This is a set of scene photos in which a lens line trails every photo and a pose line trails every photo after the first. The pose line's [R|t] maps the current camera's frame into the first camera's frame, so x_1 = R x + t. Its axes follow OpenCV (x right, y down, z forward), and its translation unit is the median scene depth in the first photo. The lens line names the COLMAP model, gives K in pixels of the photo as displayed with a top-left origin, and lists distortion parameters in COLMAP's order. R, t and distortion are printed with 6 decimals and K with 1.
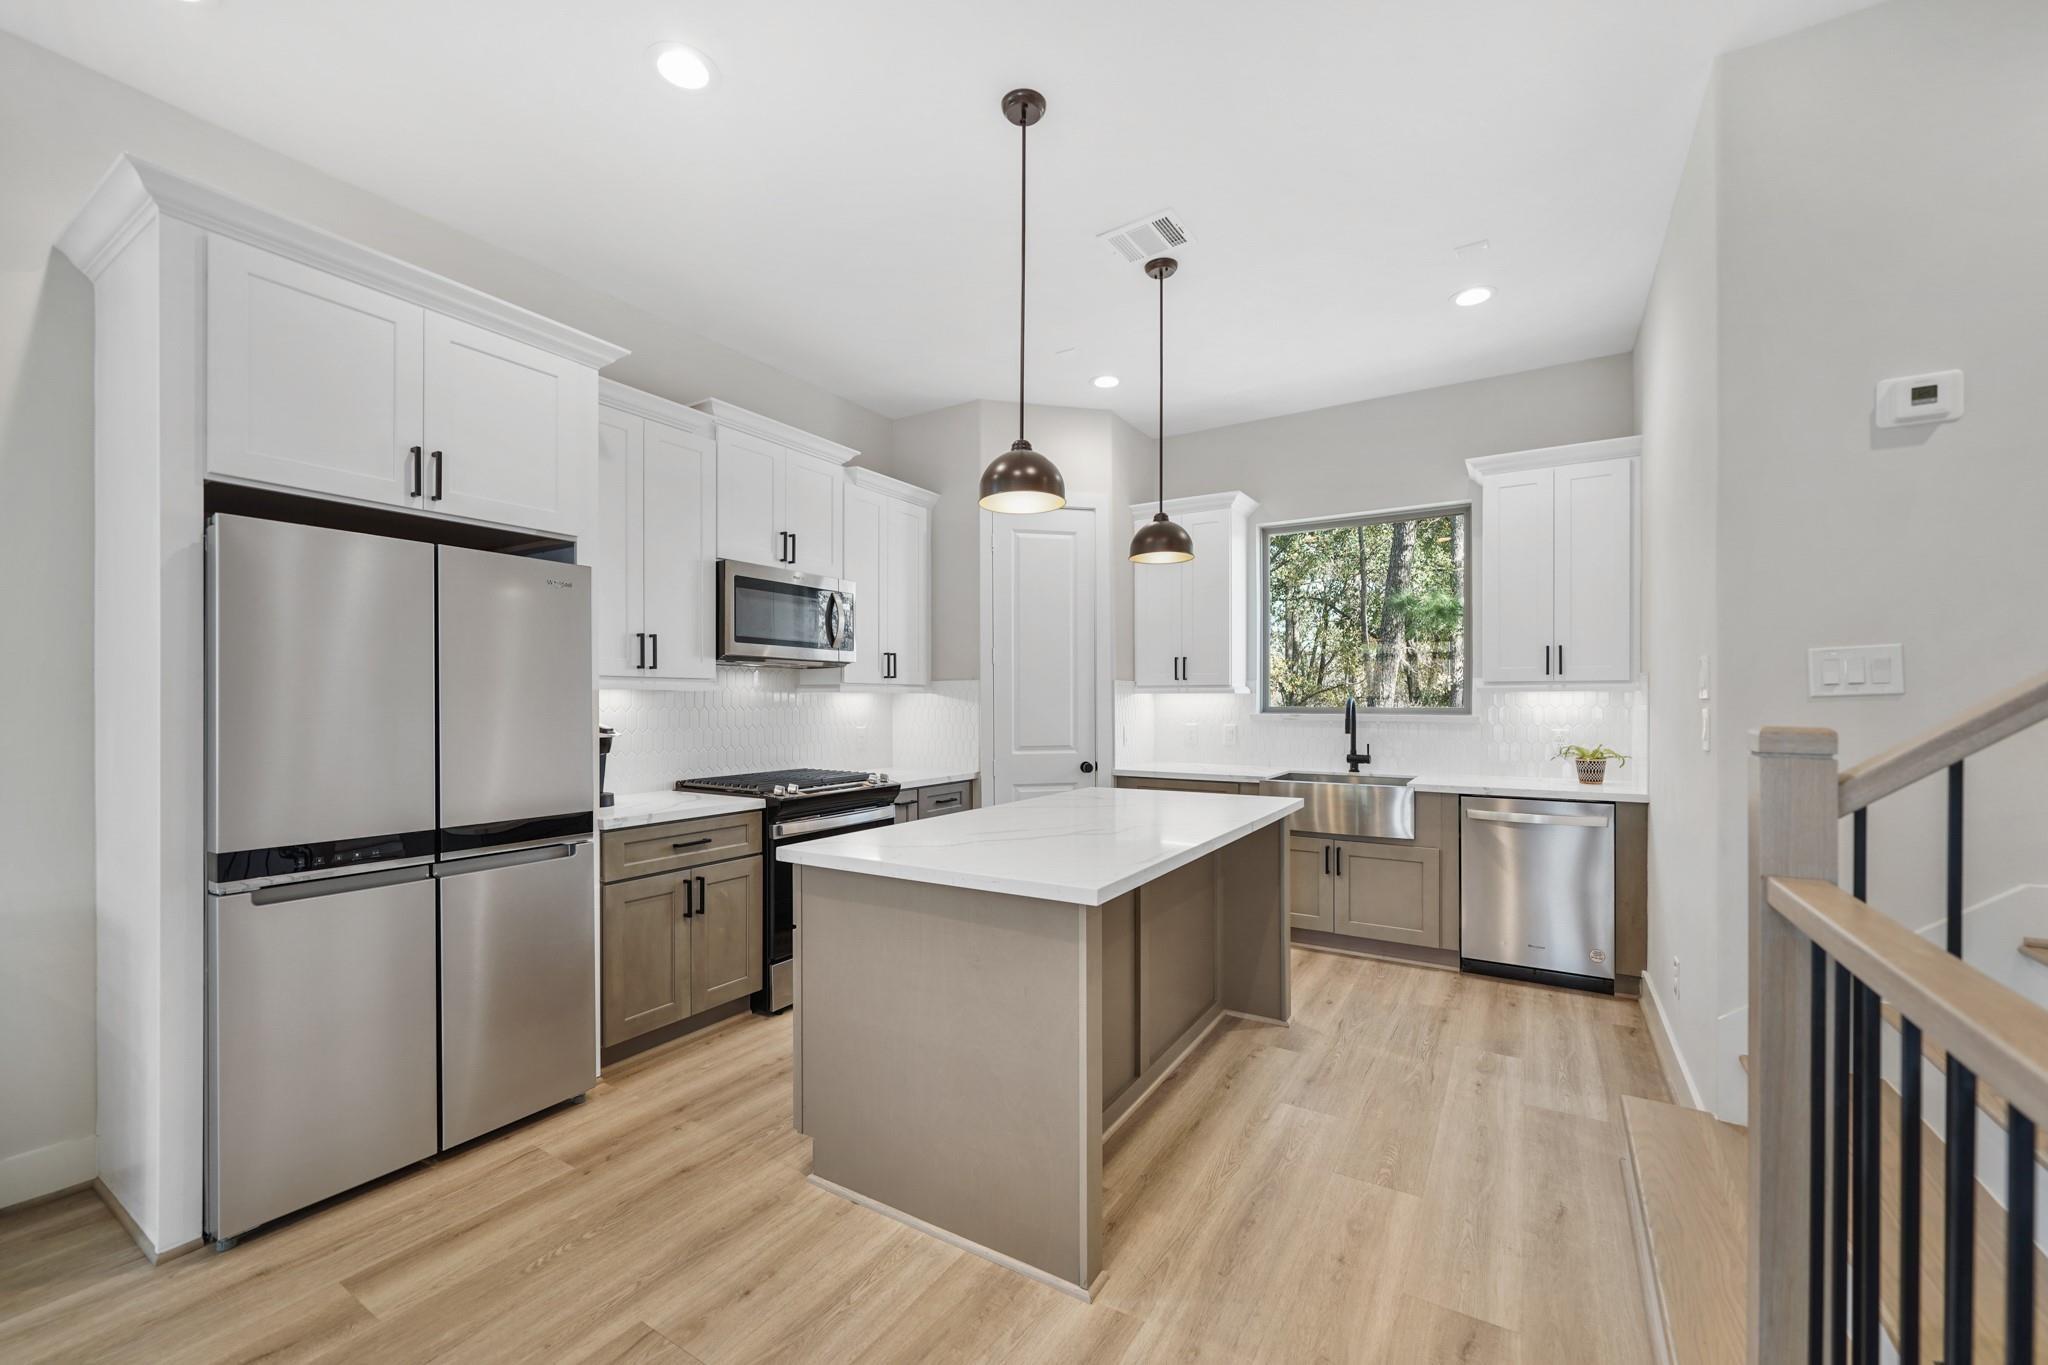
lens RADIAL K [[816.8, 0, 1026.1], [0, 816.8, 700.4], [0, 0, 1]] dist [0.002522, -0.000522]
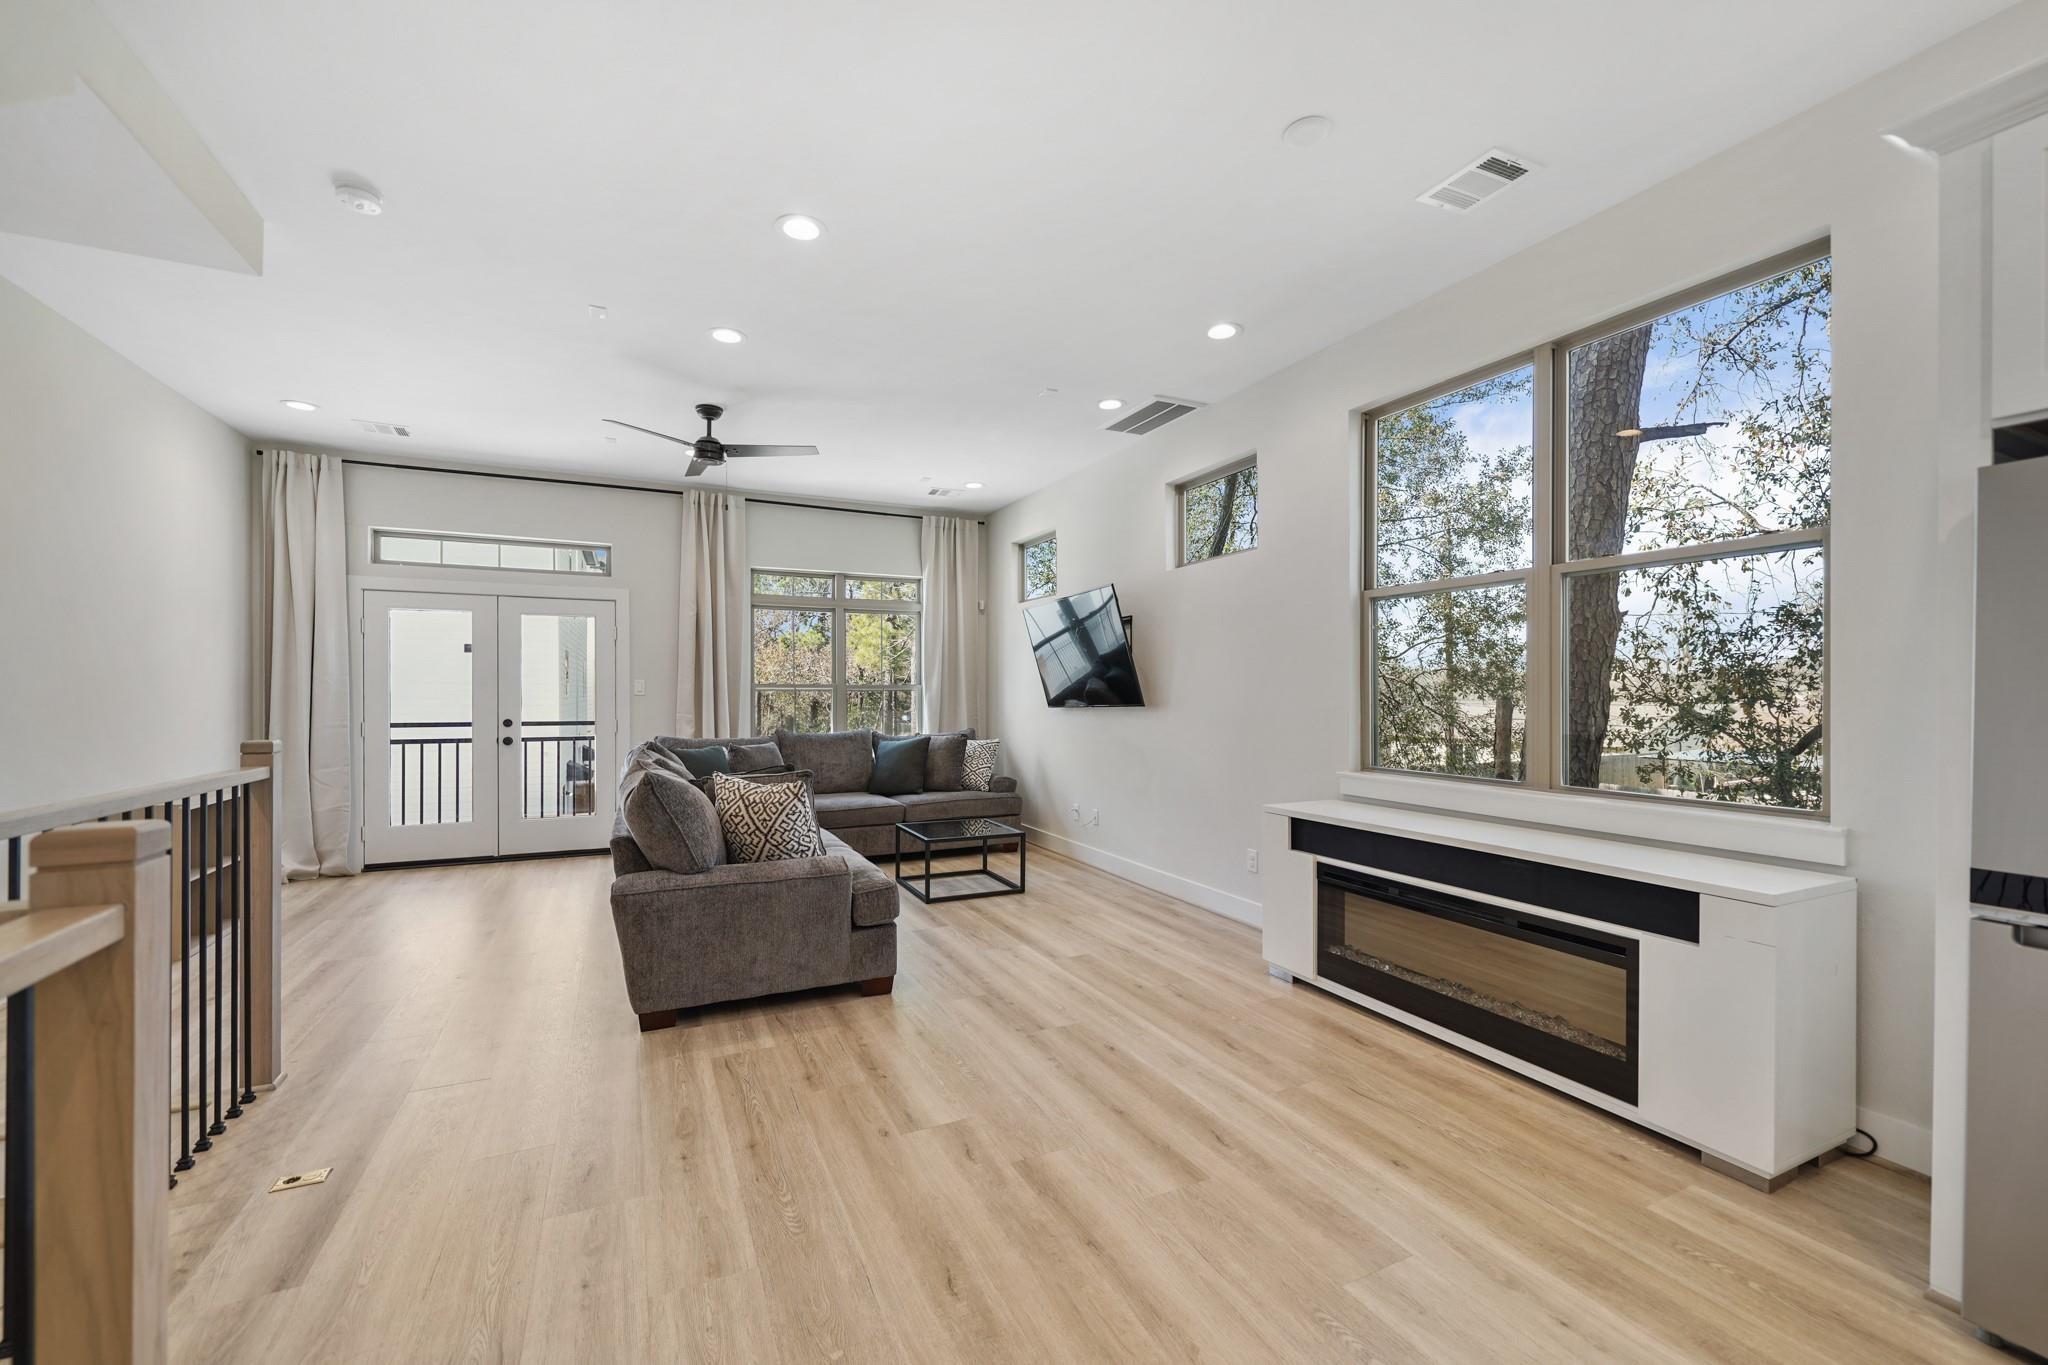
lens RADIAL K [[816.8, 0, 1029.1], [0, 816.8, 695.8], [0, 0, 1]] dist [0.002522, -0.000522]
pose [[-0.531003, 0.002001, -0.847368, 0.116427], [0.001042, 0.999998, 0.001708, 0.001881], [0.847369, 0.000024, -0.531004, 0.277486]]
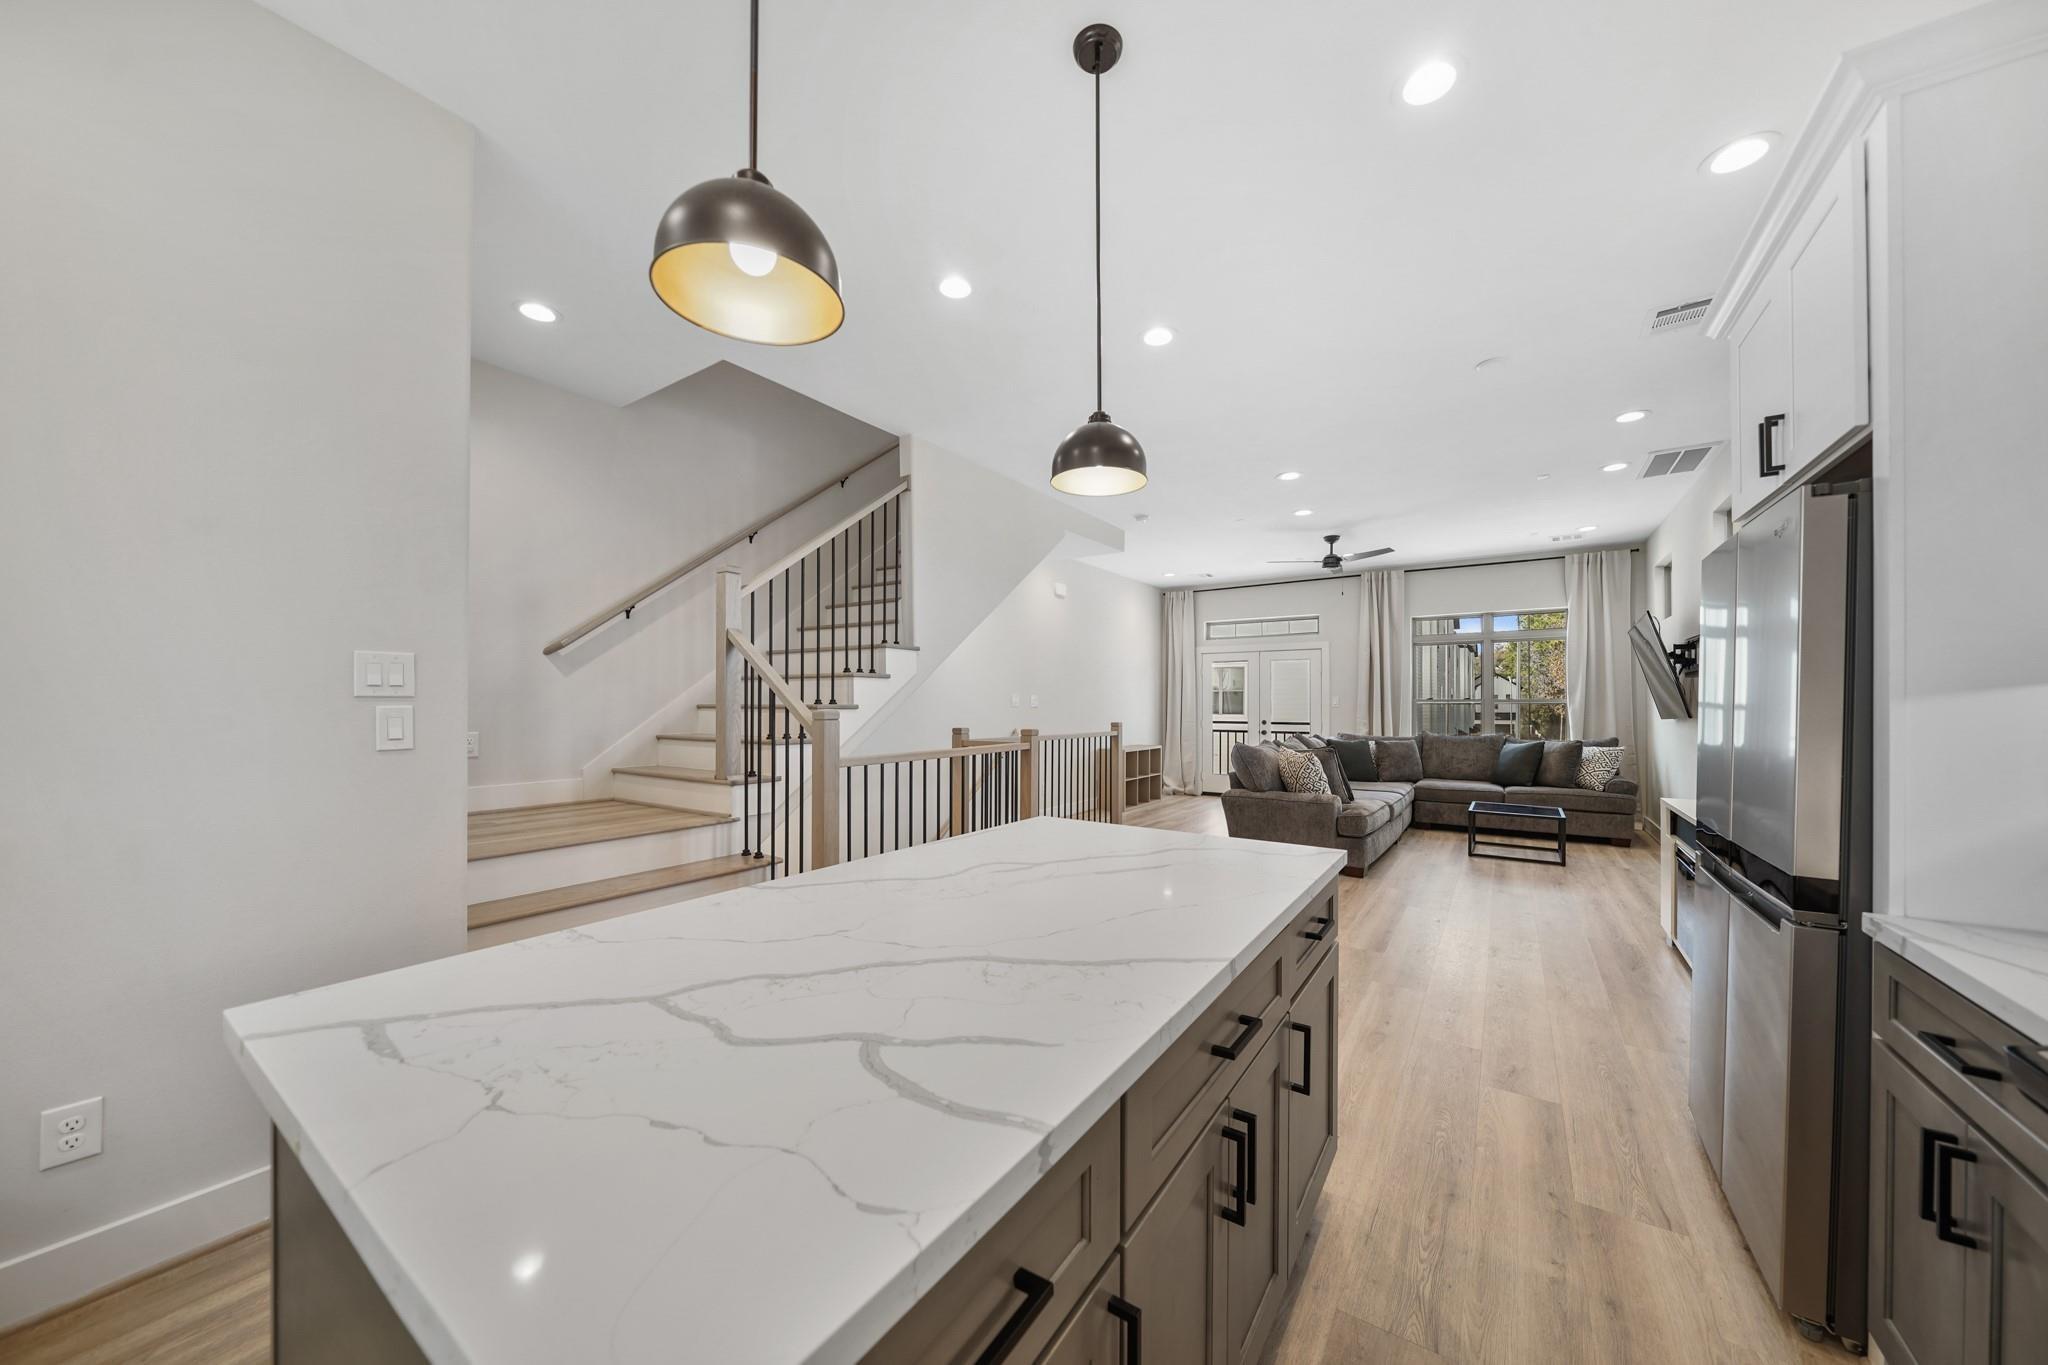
lens RADIAL K [[707.5, 0, 1044.1], [0, 707.5, 704.4], [0, 0, 1]] dist [-0.002458, -0.001079]
pose [[-0.999709, -0.002477, 0.024014, 0.020933], [-0.002555, 0.999992, -0.003224, 0.003502], [-0.024006, -0.003284, -0.999706, 0.960116]]
